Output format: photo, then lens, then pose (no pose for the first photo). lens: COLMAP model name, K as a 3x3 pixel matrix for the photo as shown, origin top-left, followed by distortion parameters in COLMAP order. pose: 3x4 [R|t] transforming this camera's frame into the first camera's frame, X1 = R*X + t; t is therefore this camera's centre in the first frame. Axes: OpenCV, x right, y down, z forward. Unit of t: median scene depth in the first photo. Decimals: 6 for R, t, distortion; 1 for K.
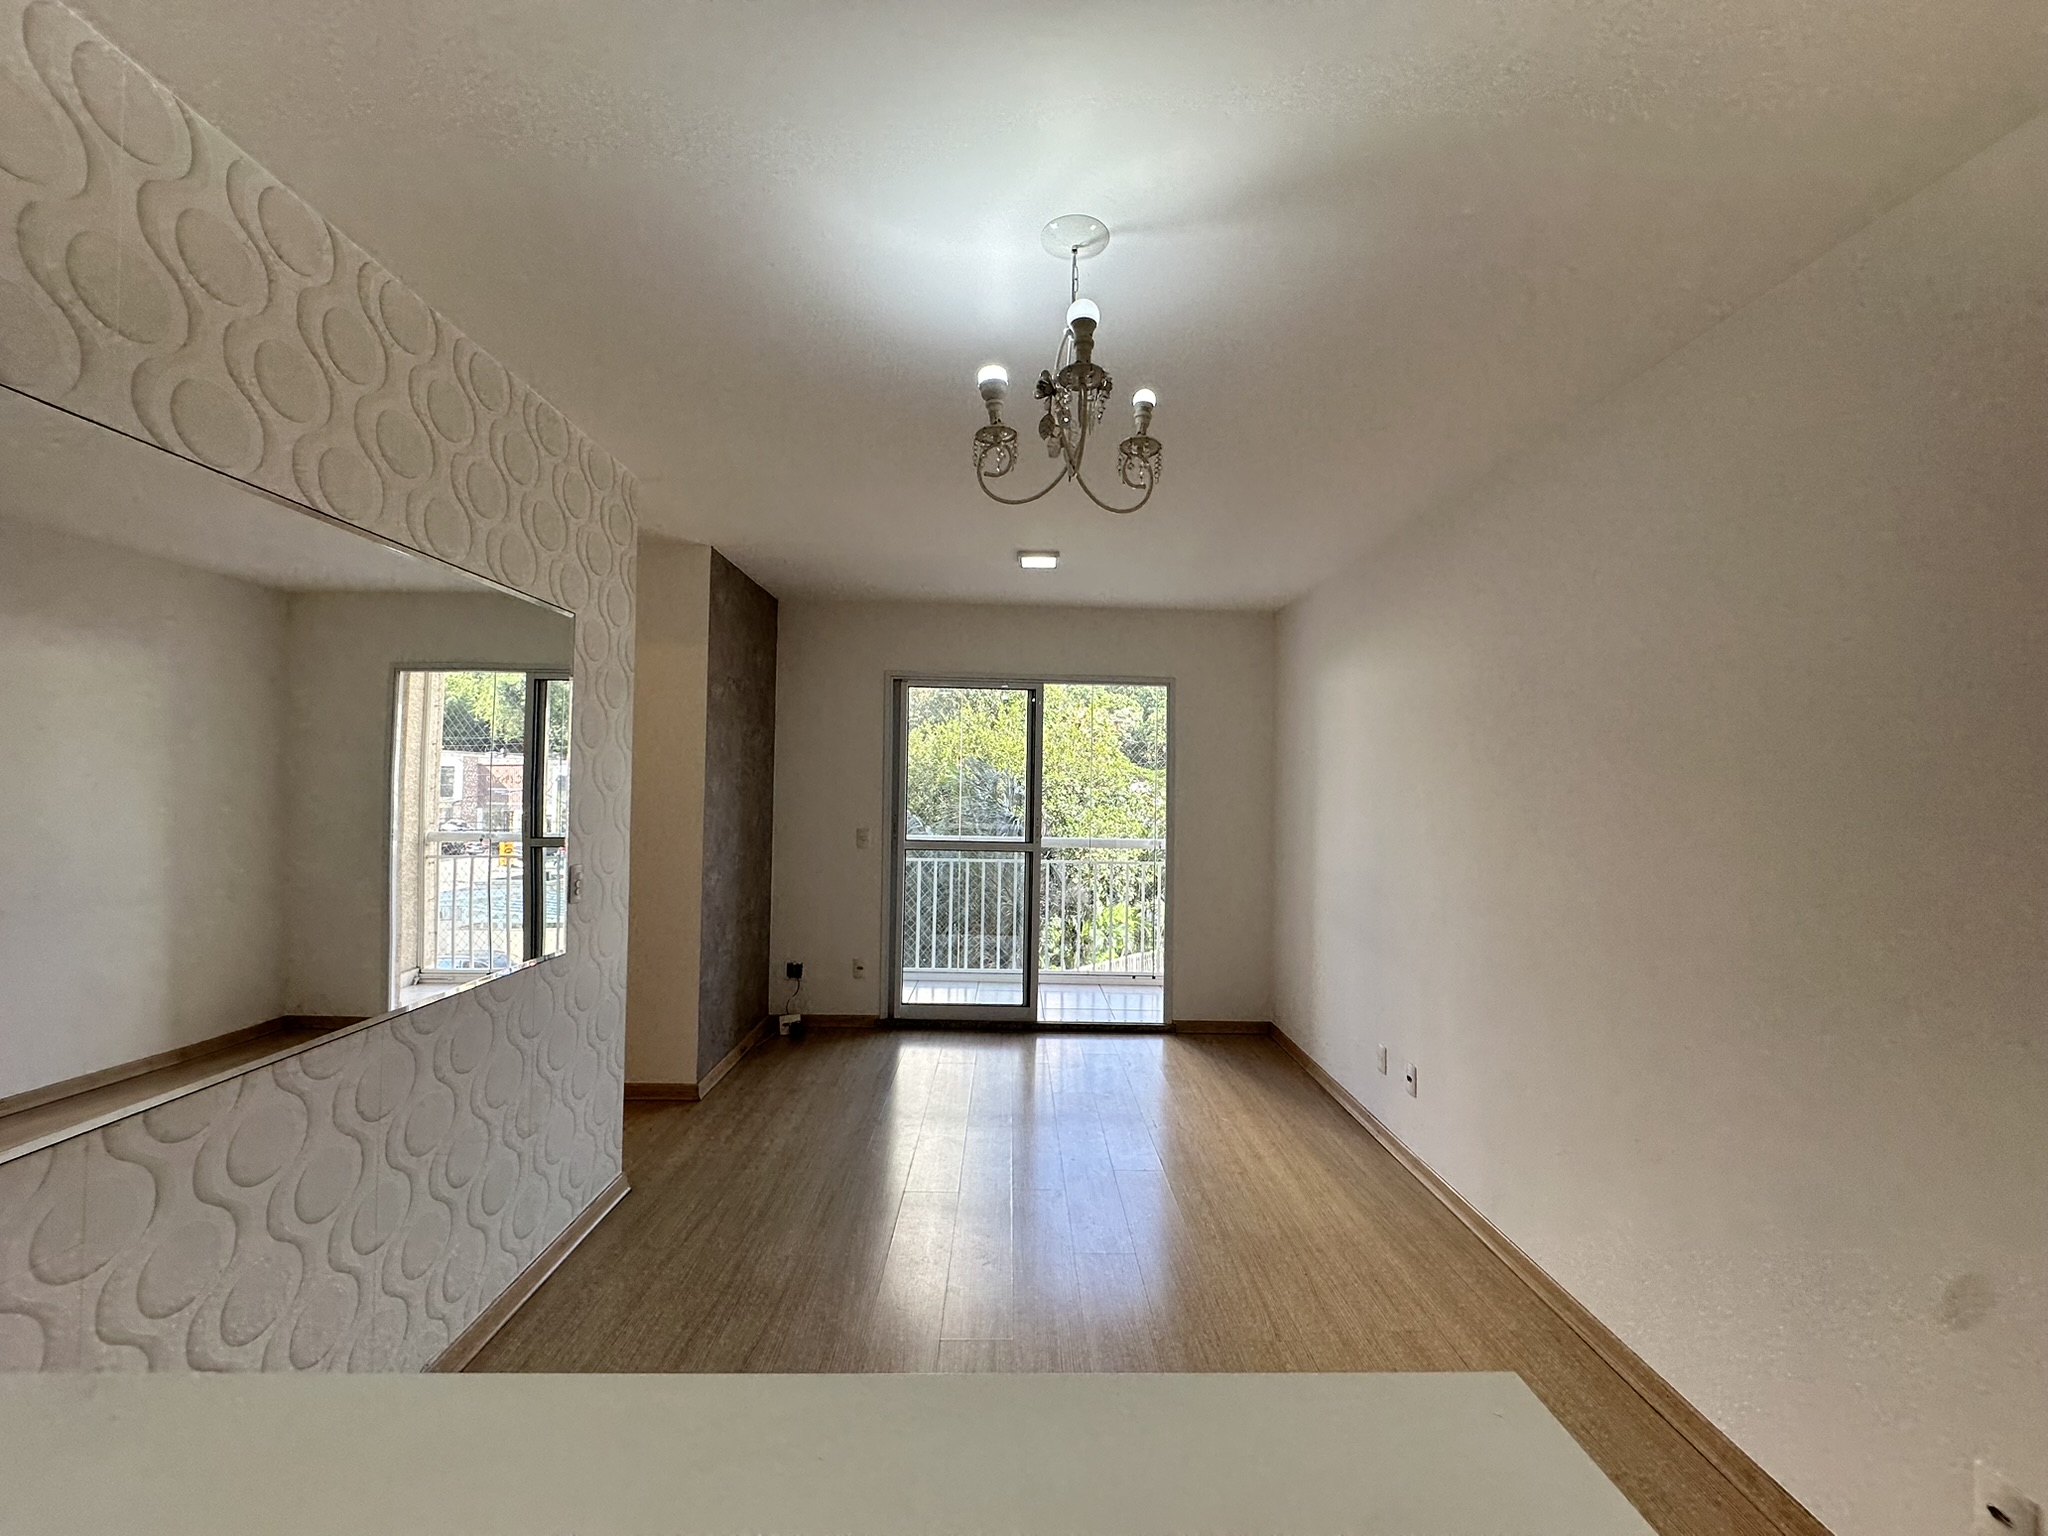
lens RADIAL K [[811.7, 0, 1019.0], [0, 811.7, 767.2], [0, 0, 1]] dist [-0.005187, 0.000983]
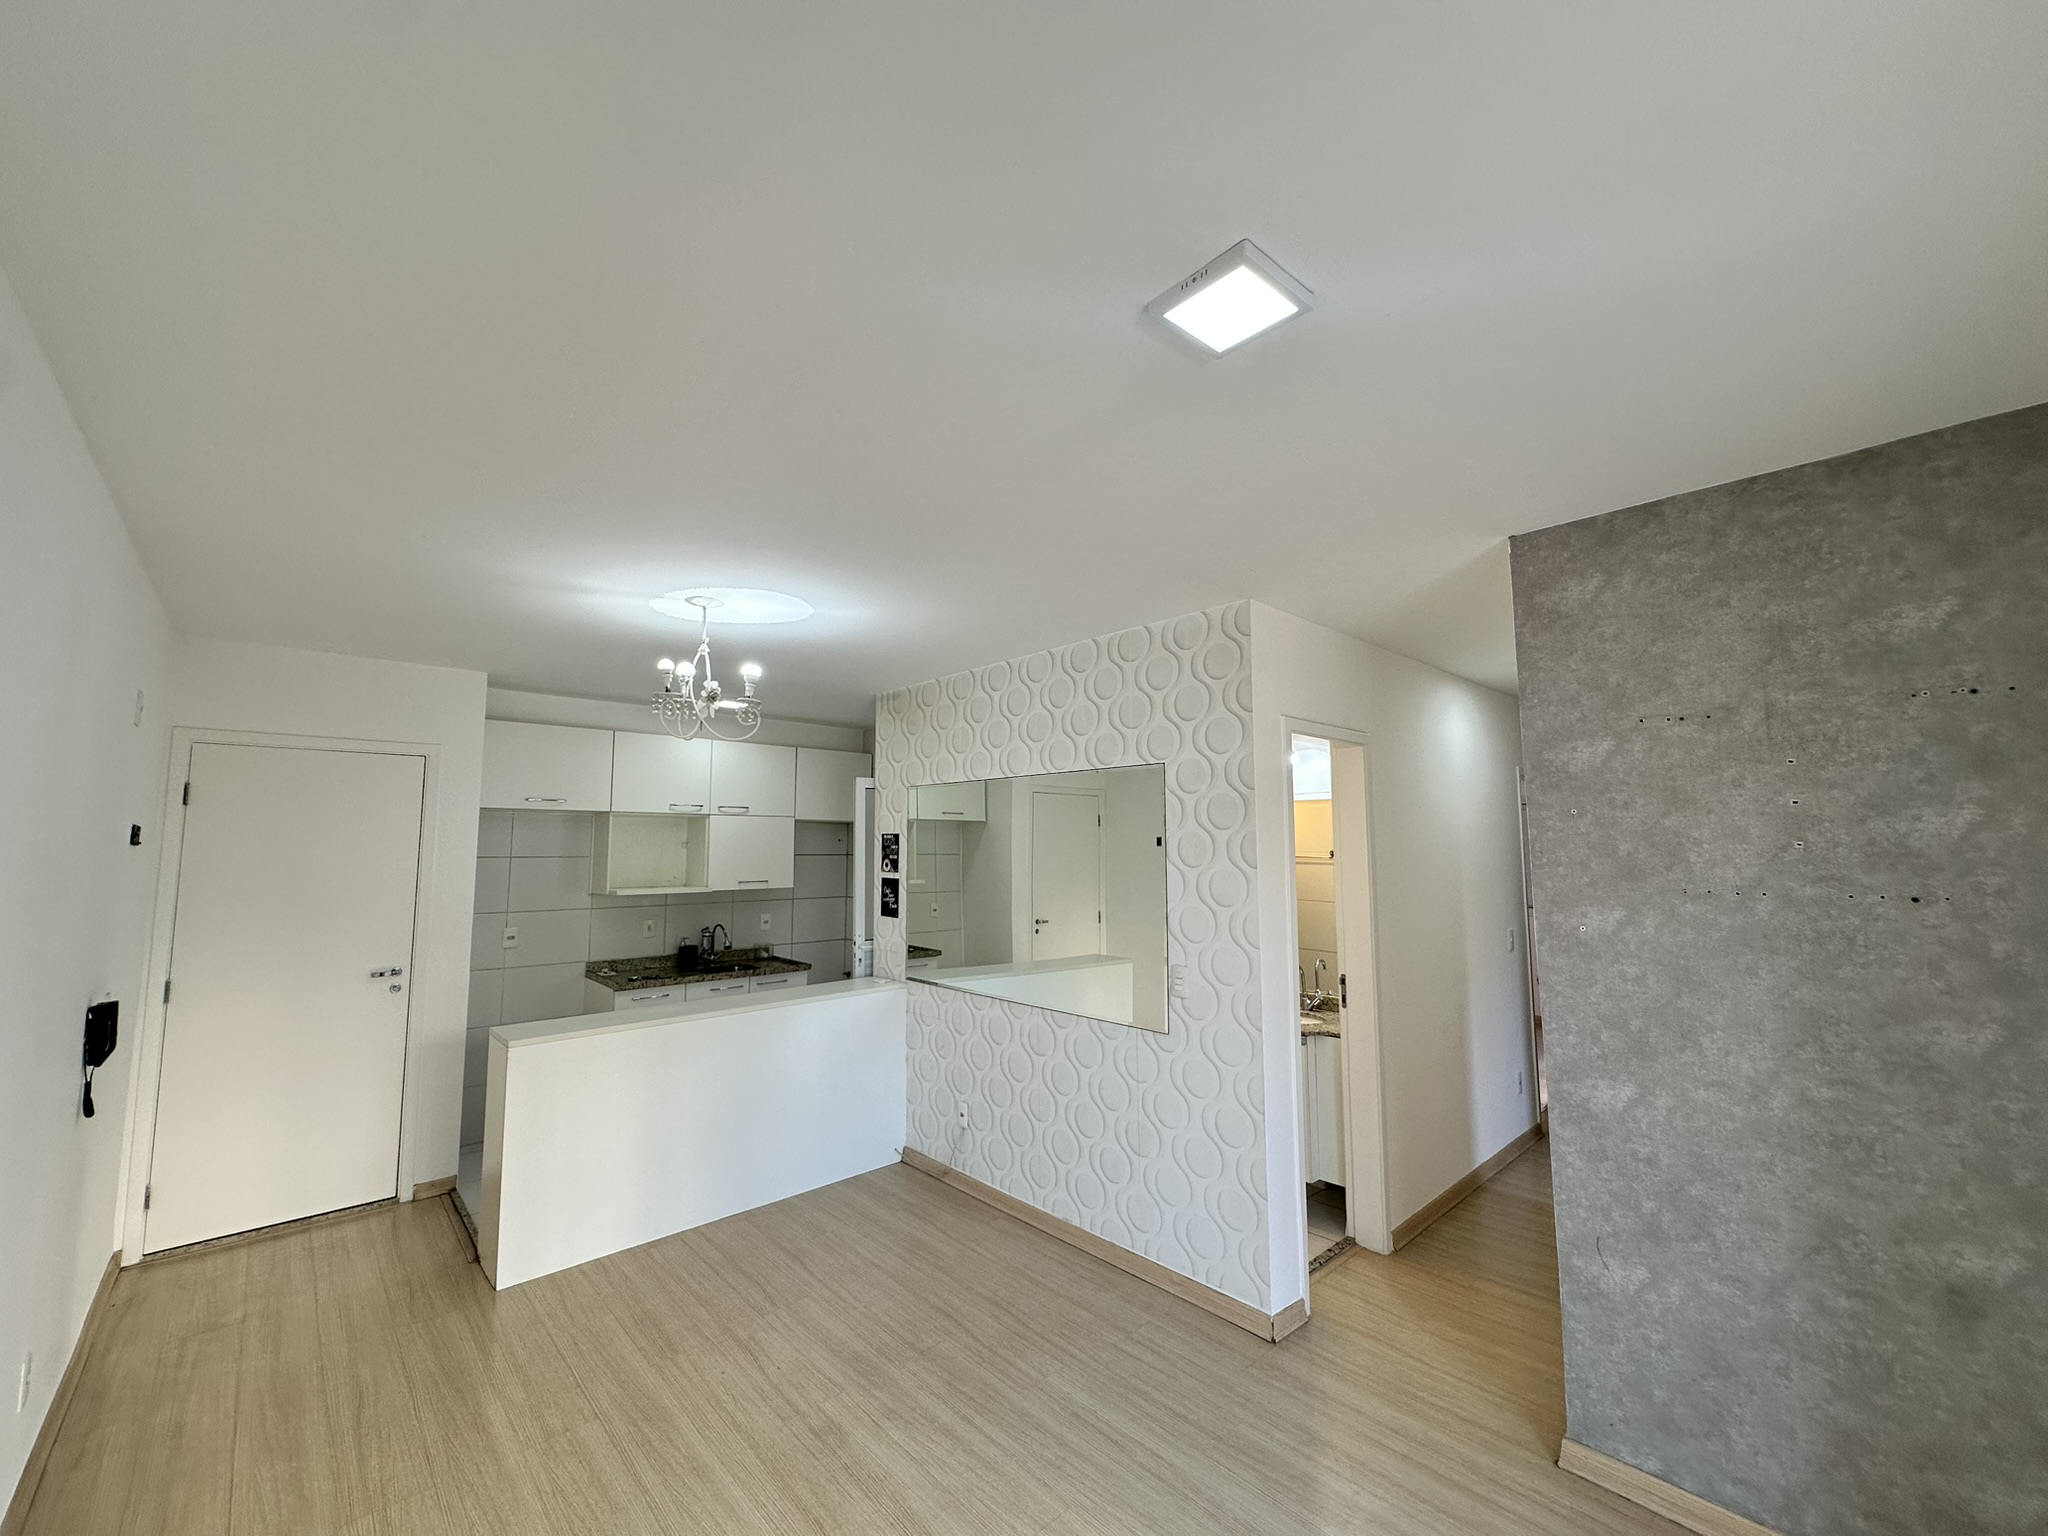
lens RADIAL K [[811.7, 0, 1024.0], [0, 811.7, 769.8], [0, 0, 1]] dist [-0.005187, 0.000983]
pose [[-0.740620, -0.078758, -0.667293, 0.246652], [0.005302, 0.992391, -0.123012, -0.011916], [0.671903, -0.094643, -0.734567, 0.945162]]
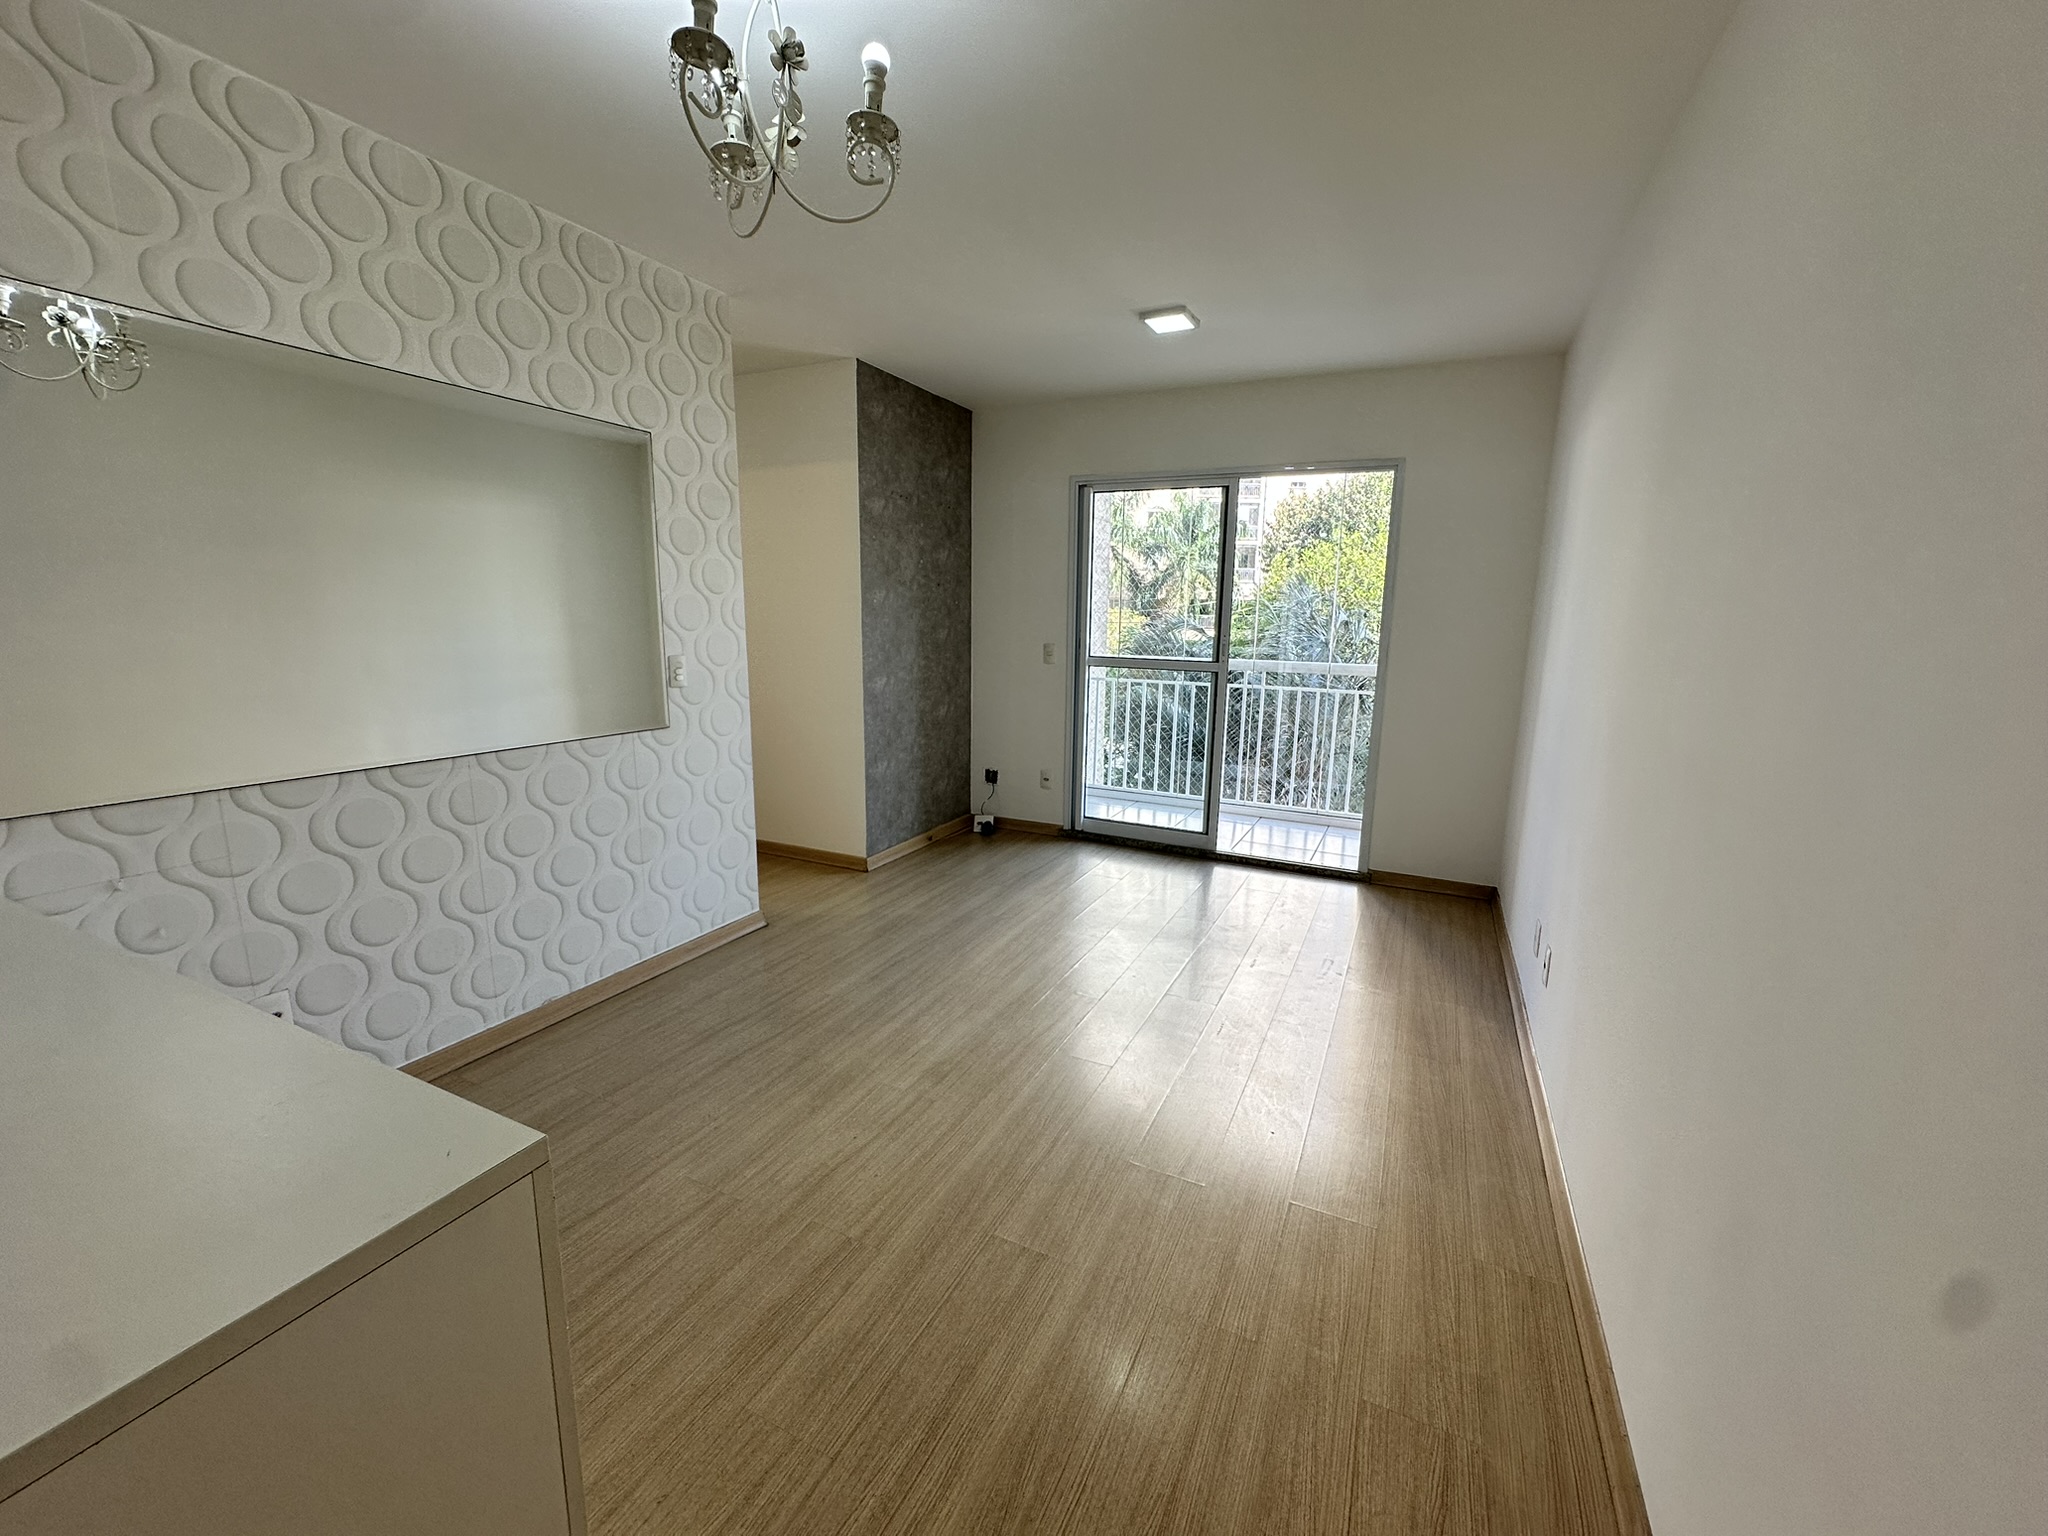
lens RADIAL K [[811.7, 0, 1022.9], [0, 811.7, 765.9], [0, 0, 1]] dist [-0.005187, 0.000983]
pose [[0.890888, 0.082060, -0.446749, 0.244357], [0.009164, 0.980098, 0.198302, 0.025429], [0.454131, -0.180759, 0.872406, 0.085396]]
